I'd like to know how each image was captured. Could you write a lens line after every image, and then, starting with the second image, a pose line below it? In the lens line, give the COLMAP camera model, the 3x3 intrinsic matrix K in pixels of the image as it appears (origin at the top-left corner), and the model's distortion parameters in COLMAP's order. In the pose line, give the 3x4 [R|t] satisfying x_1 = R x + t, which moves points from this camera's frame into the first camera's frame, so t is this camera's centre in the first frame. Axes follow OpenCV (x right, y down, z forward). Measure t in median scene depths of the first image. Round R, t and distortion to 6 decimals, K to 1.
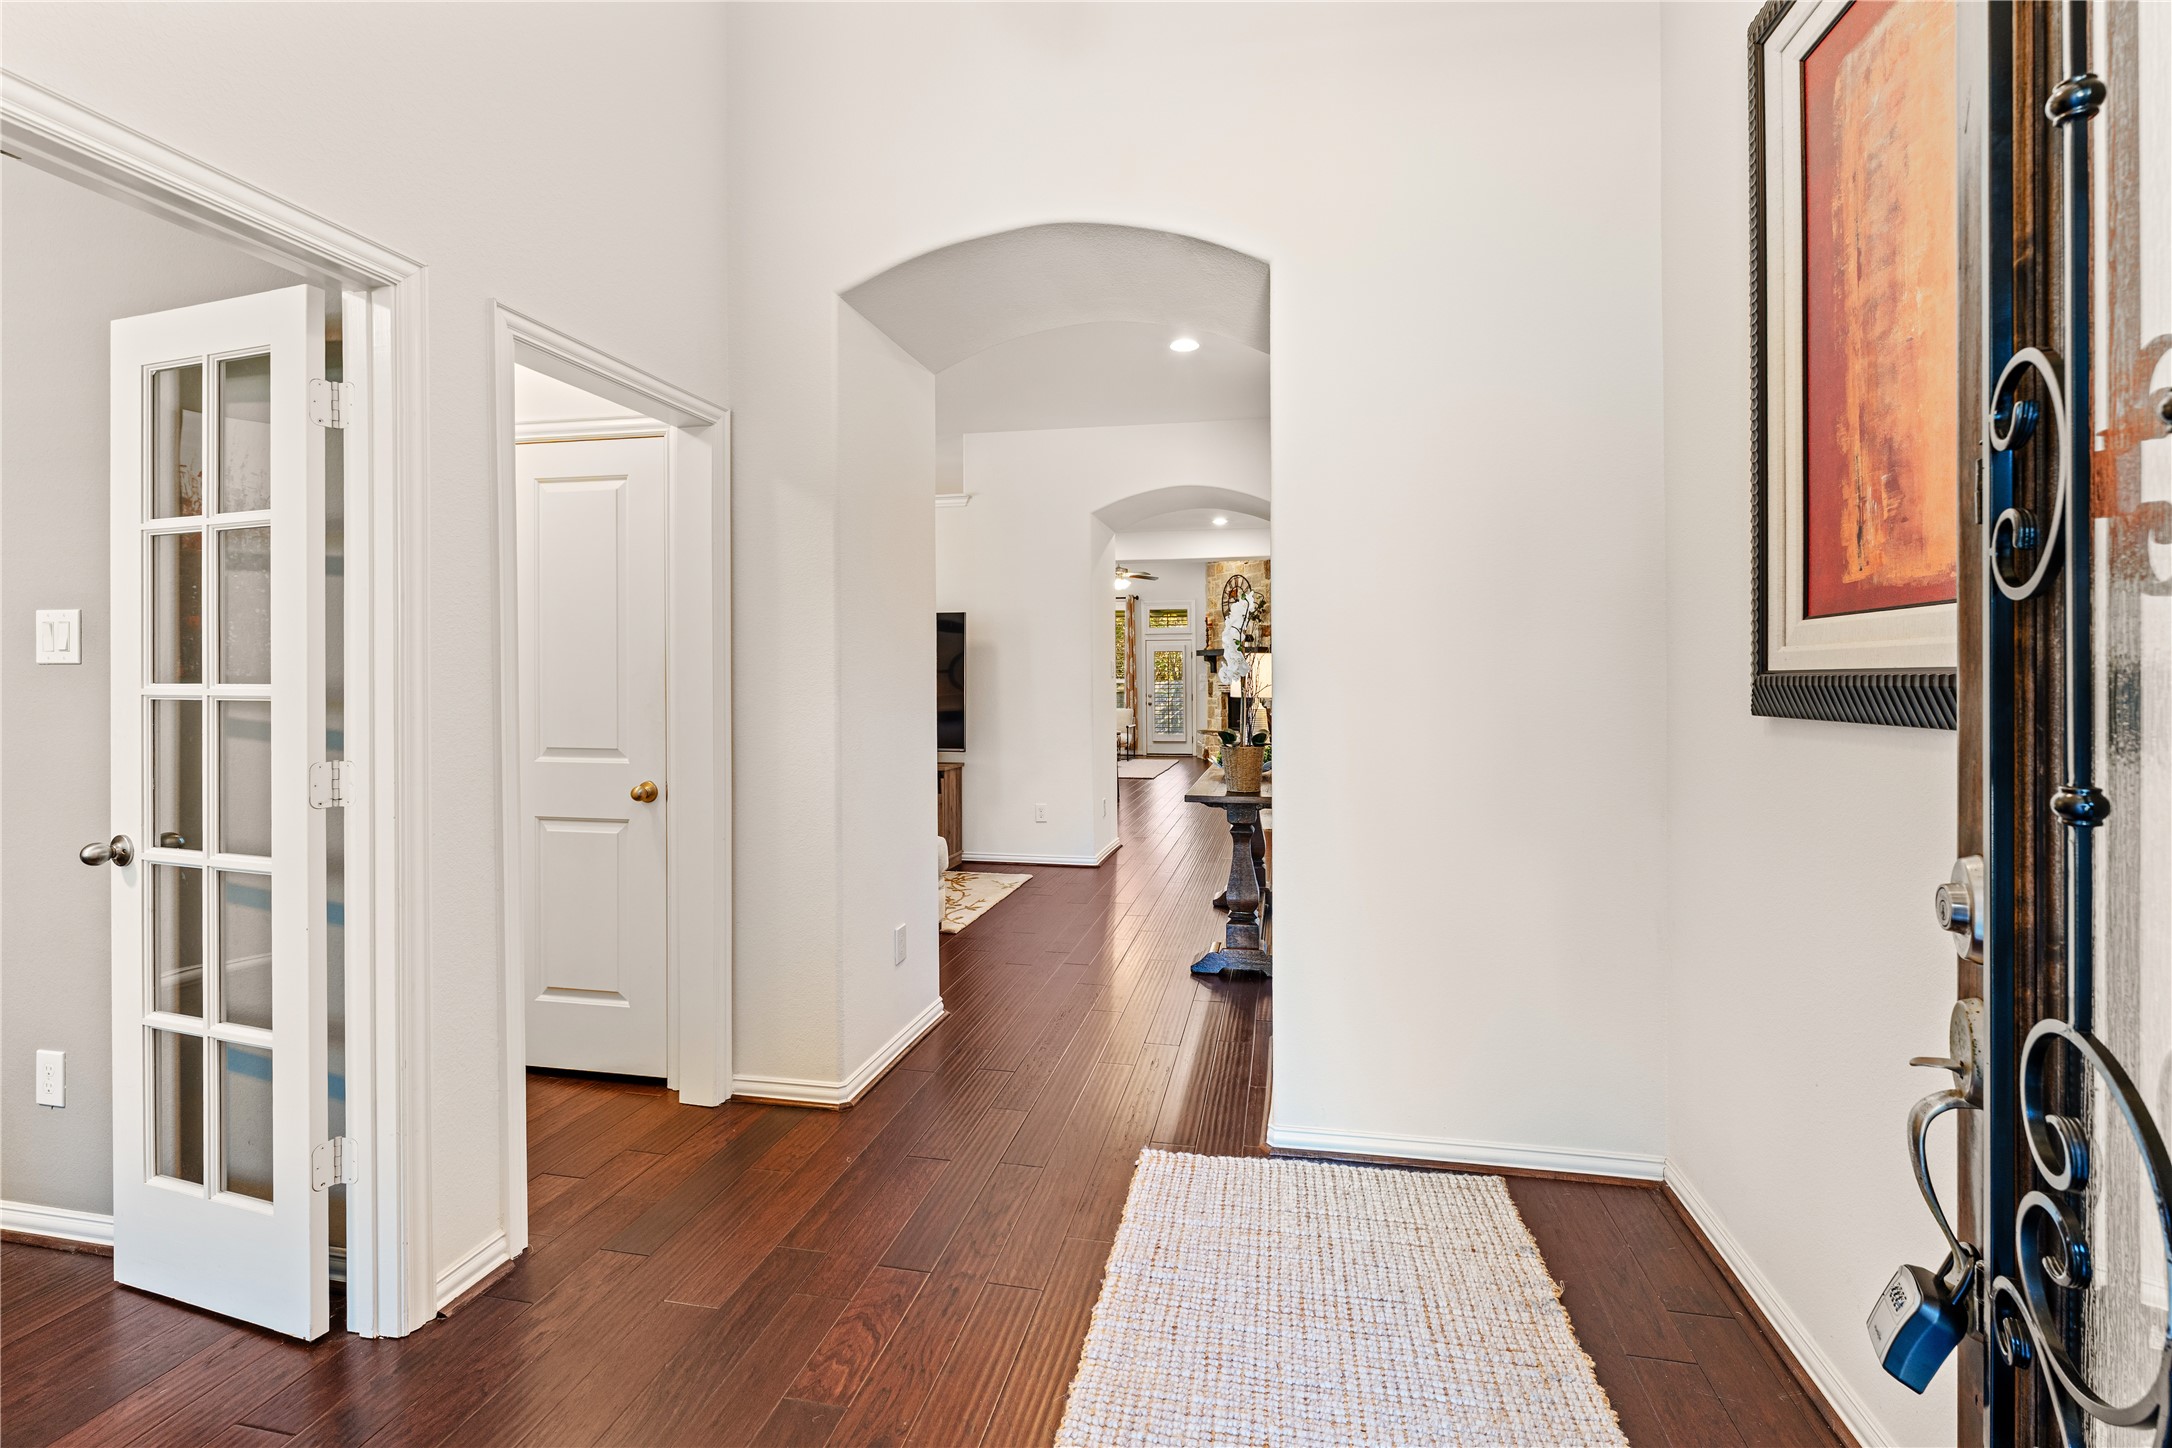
lens RADIAL K [[1077.4, 0, 1080.8], [0, 1077.4, 680.5], [0, 0, 1]] dist [0.000025, -0.000001]
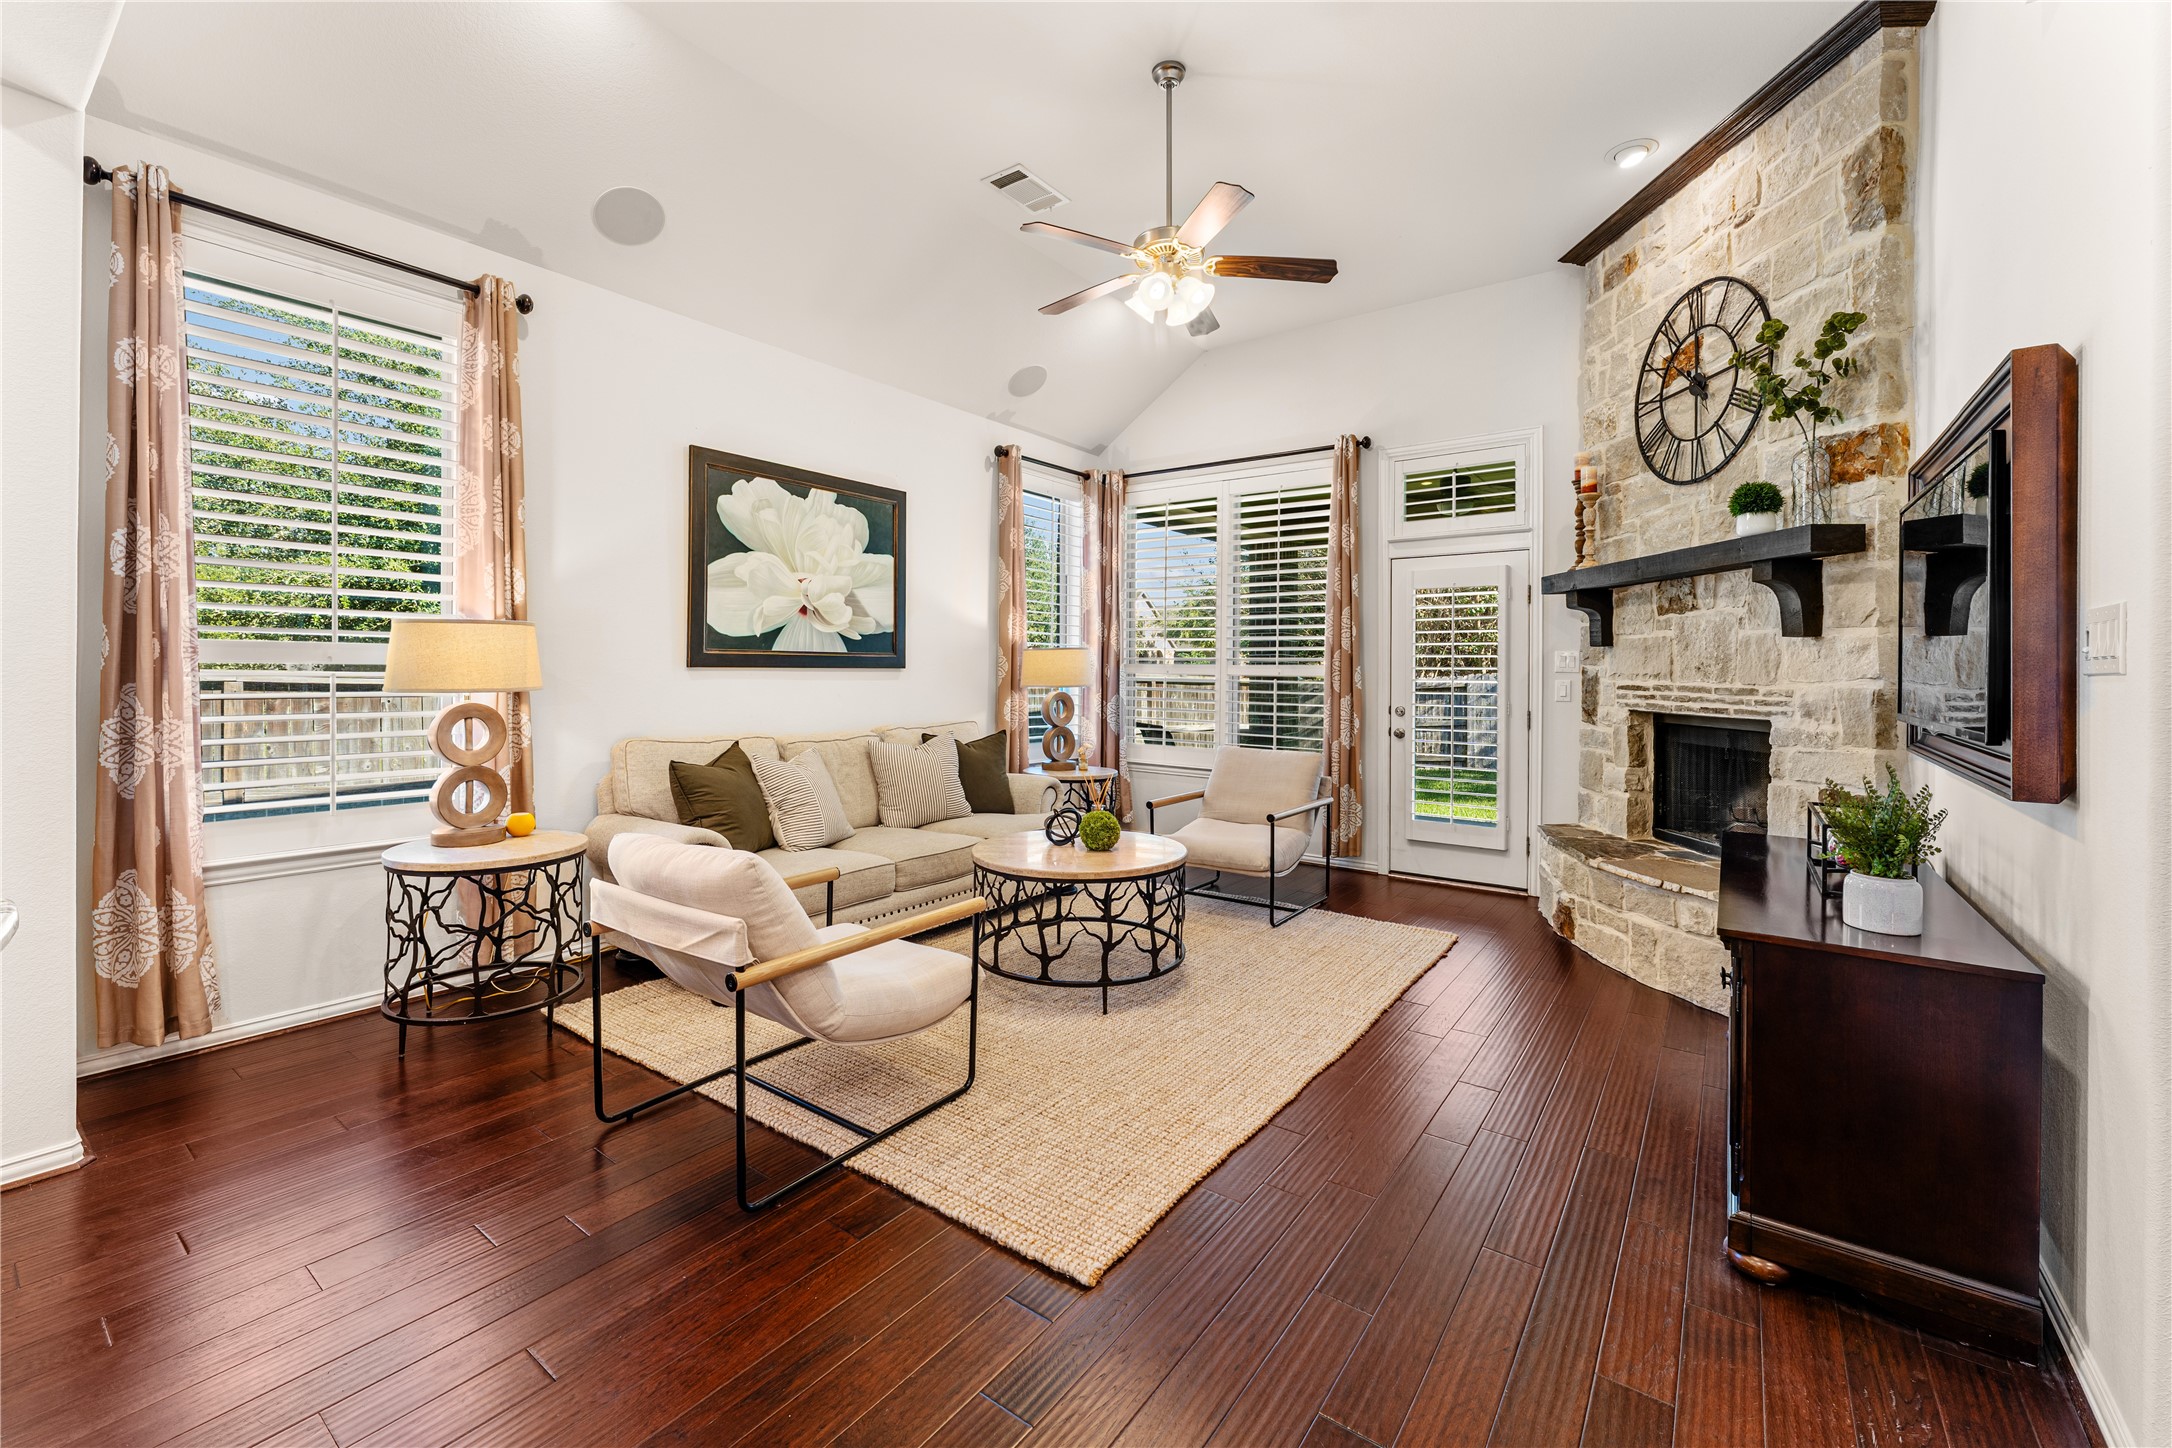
lens RADIAL K [[886.2, 0, 1097.6], [0, 886.2, 664.8], [0, 0, 1]] dist [-0.000862, -0.000080]
pose [[0.909099, 0.010250, -0.416454, 0.097042], [-0.011478, 0.999934, -0.000444, -0.000083], [0.416422, 0.005183, 0.909156, 0.704307]]
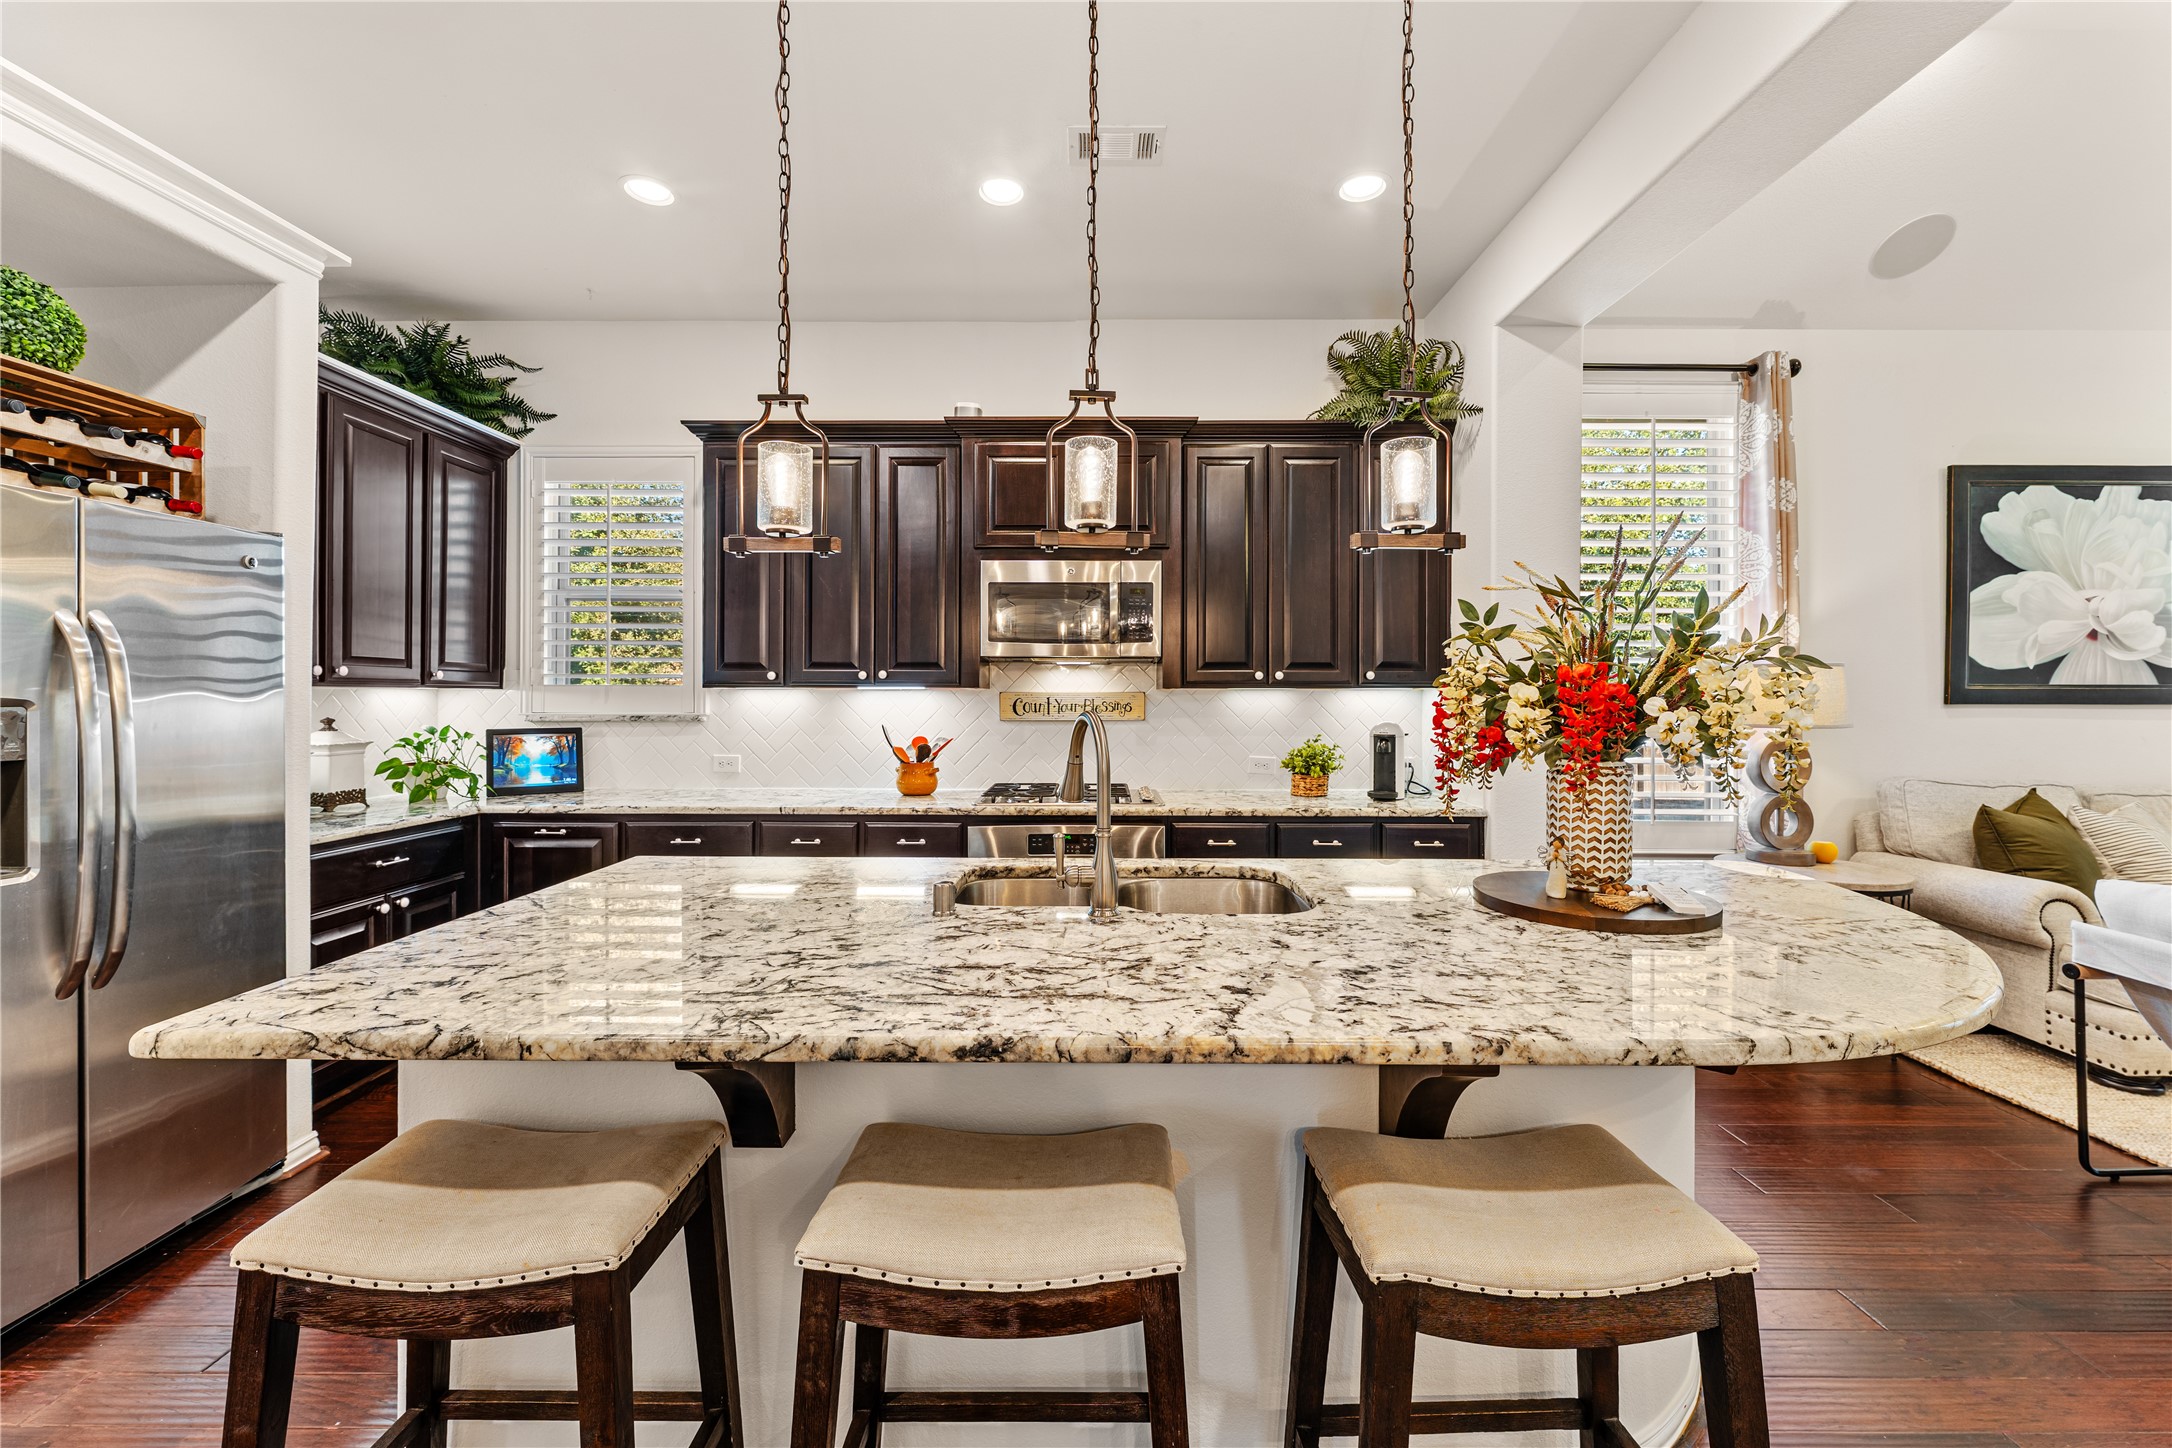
lens RADIAL K [[871.4, 0, 1093.5], [0, 871.4, 695.6], [0, 0, 1]] dist [0.000604, 0.000075]
pose [[0.189968, 0.007368, -0.981763, 0.072499], [-0.001400, 0.999973, 0.007234, -0.001671], [0.981789, 0.000000, 0.189973, 0.625770]]
